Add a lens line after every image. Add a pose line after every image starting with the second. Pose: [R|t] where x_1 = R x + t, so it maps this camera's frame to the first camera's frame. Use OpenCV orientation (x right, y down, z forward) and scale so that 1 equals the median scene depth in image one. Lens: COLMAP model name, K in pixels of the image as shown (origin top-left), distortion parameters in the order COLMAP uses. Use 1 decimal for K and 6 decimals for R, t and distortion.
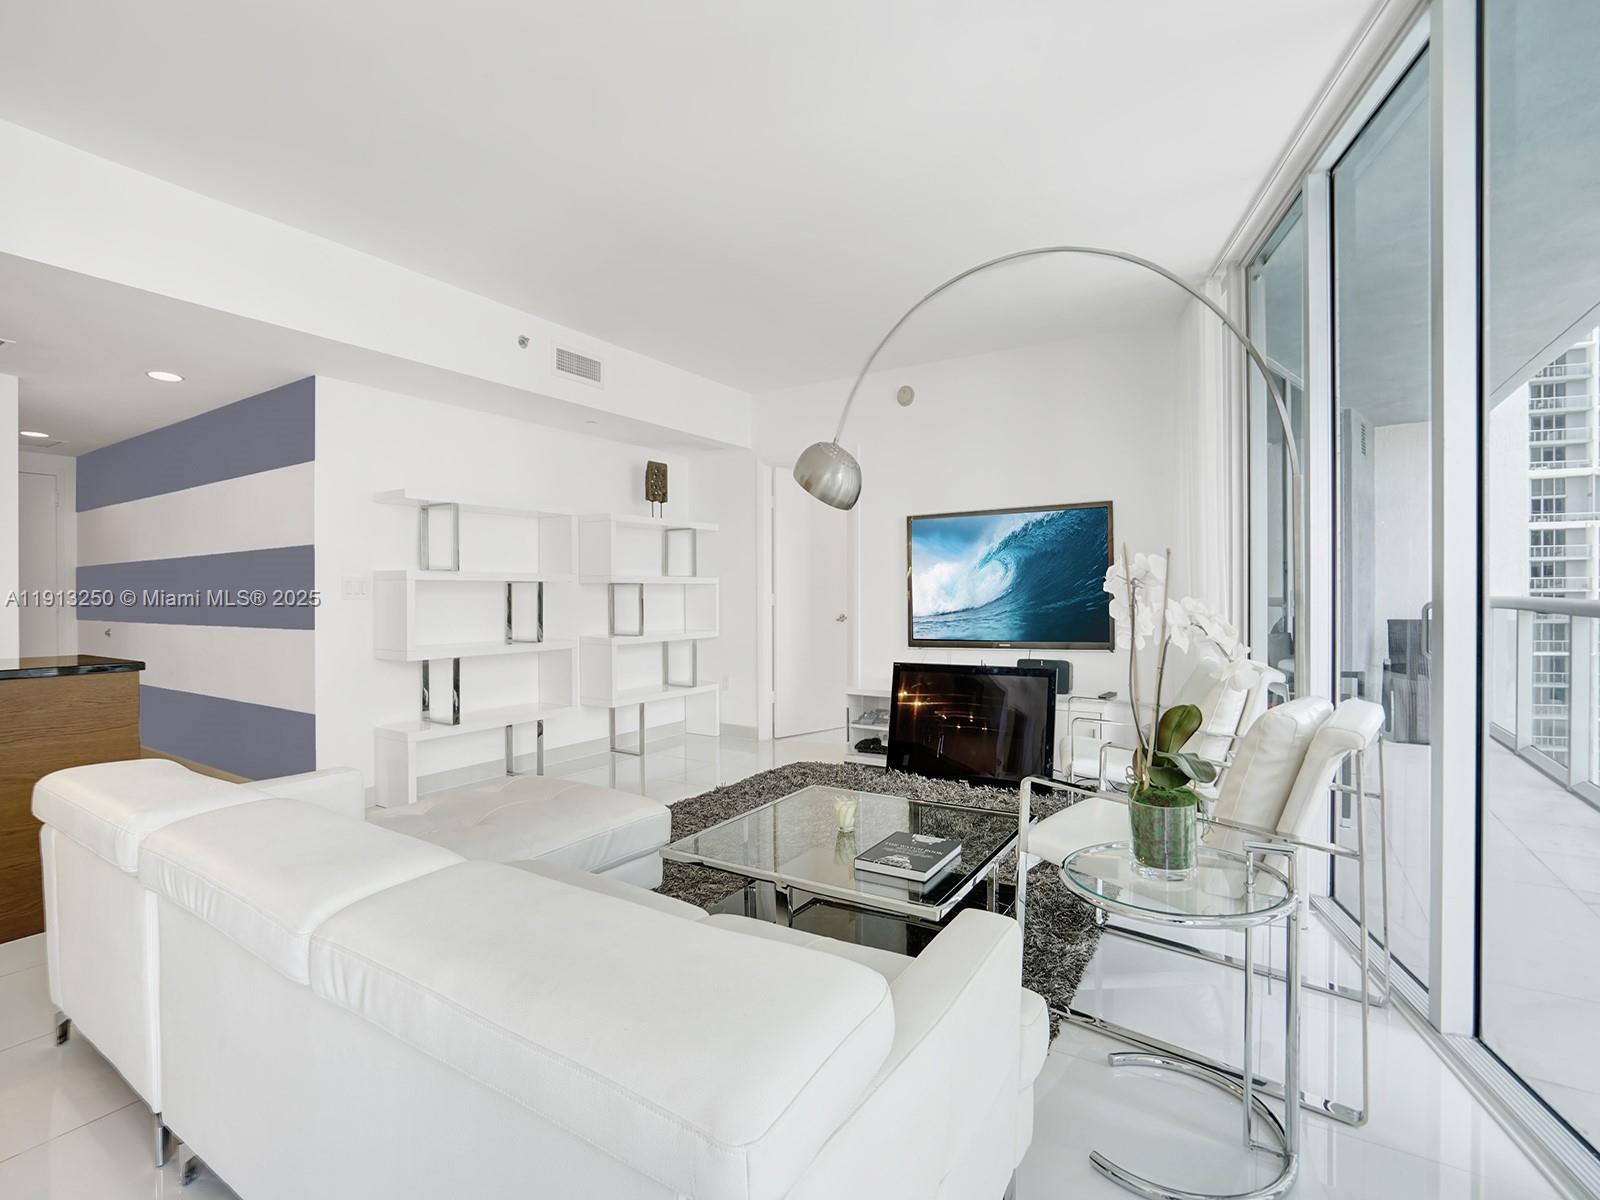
lens RADIAL K [[772.3, 0, 794.6], [0, 772.3, 614.1], [0, 0, 1]] dist [-0.051553, 0.023645]
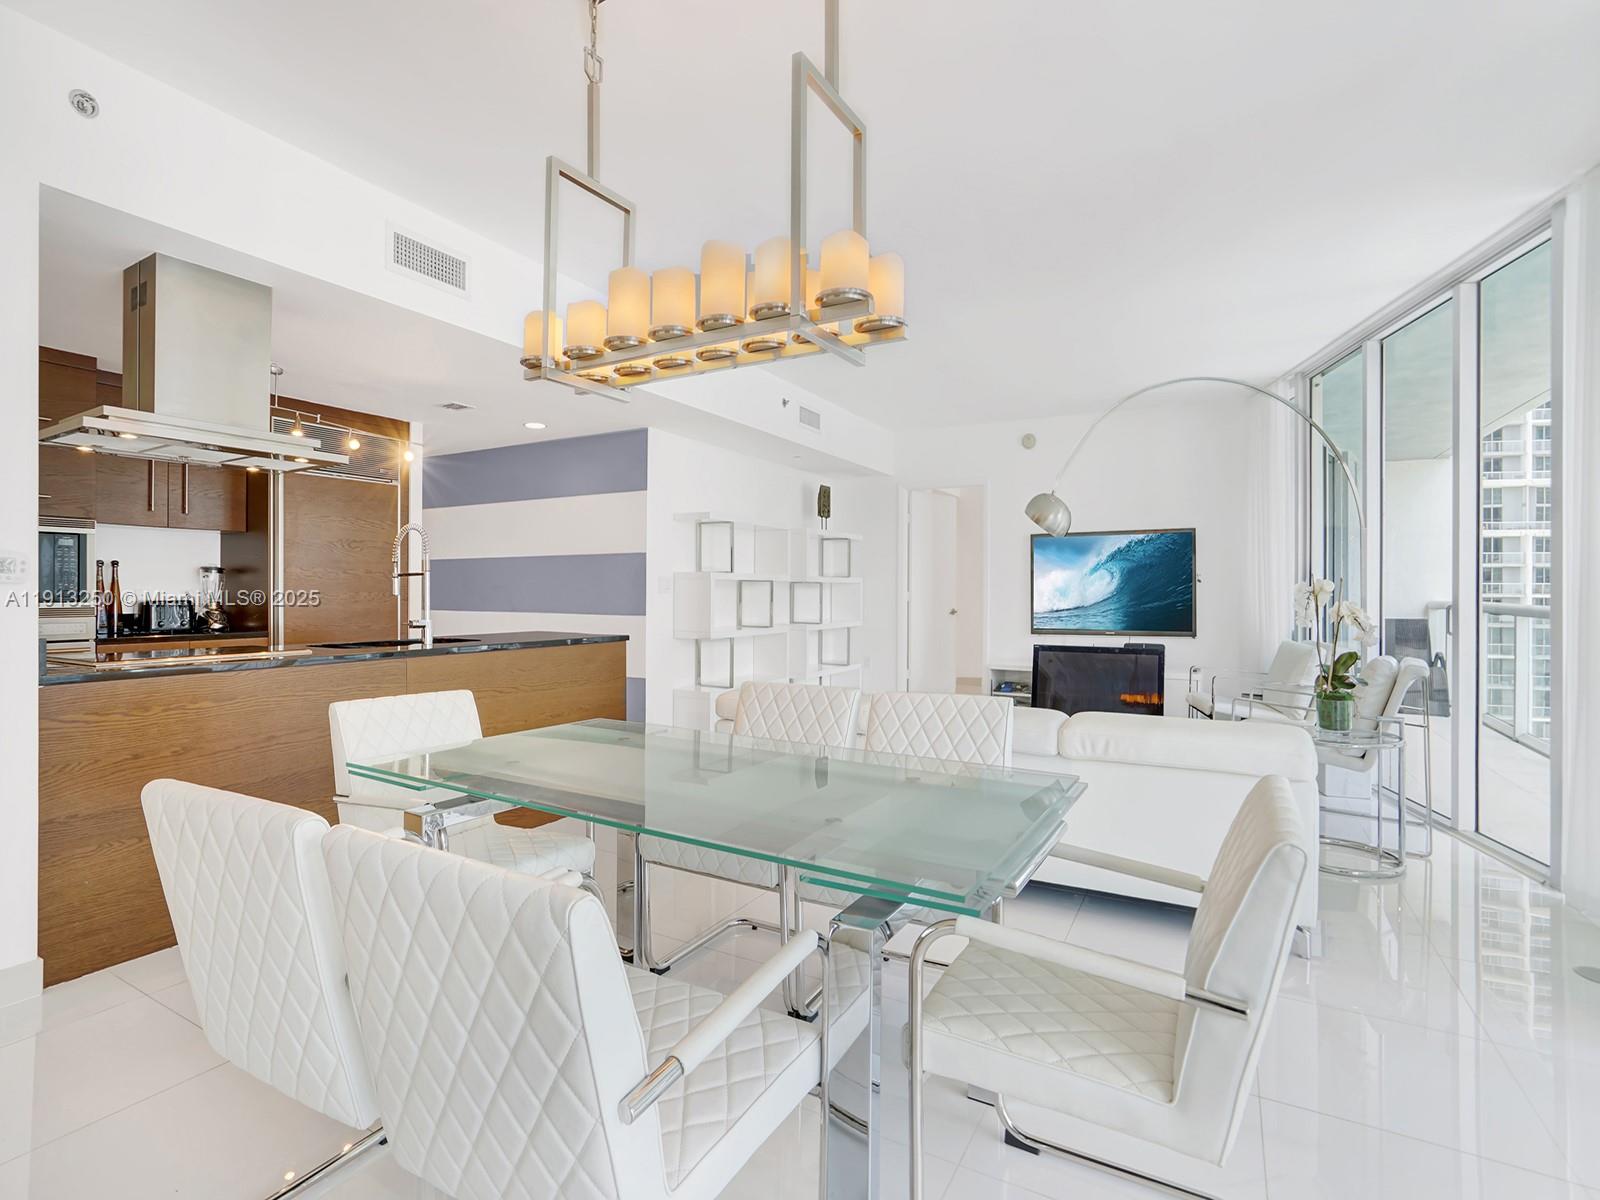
lens RADIAL K [[781.6, 0, 789.1], [0, 781.6, 600.0], [0, 0, 1]] dist [-0.055968, 0.027357]
pose [[0.998889, 0.013064, 0.045275, -0.341457], [-0.012513, 0.999845, -0.012420, 0.006528], [-0.045431, 0.011840, 0.998897, -0.314099]]
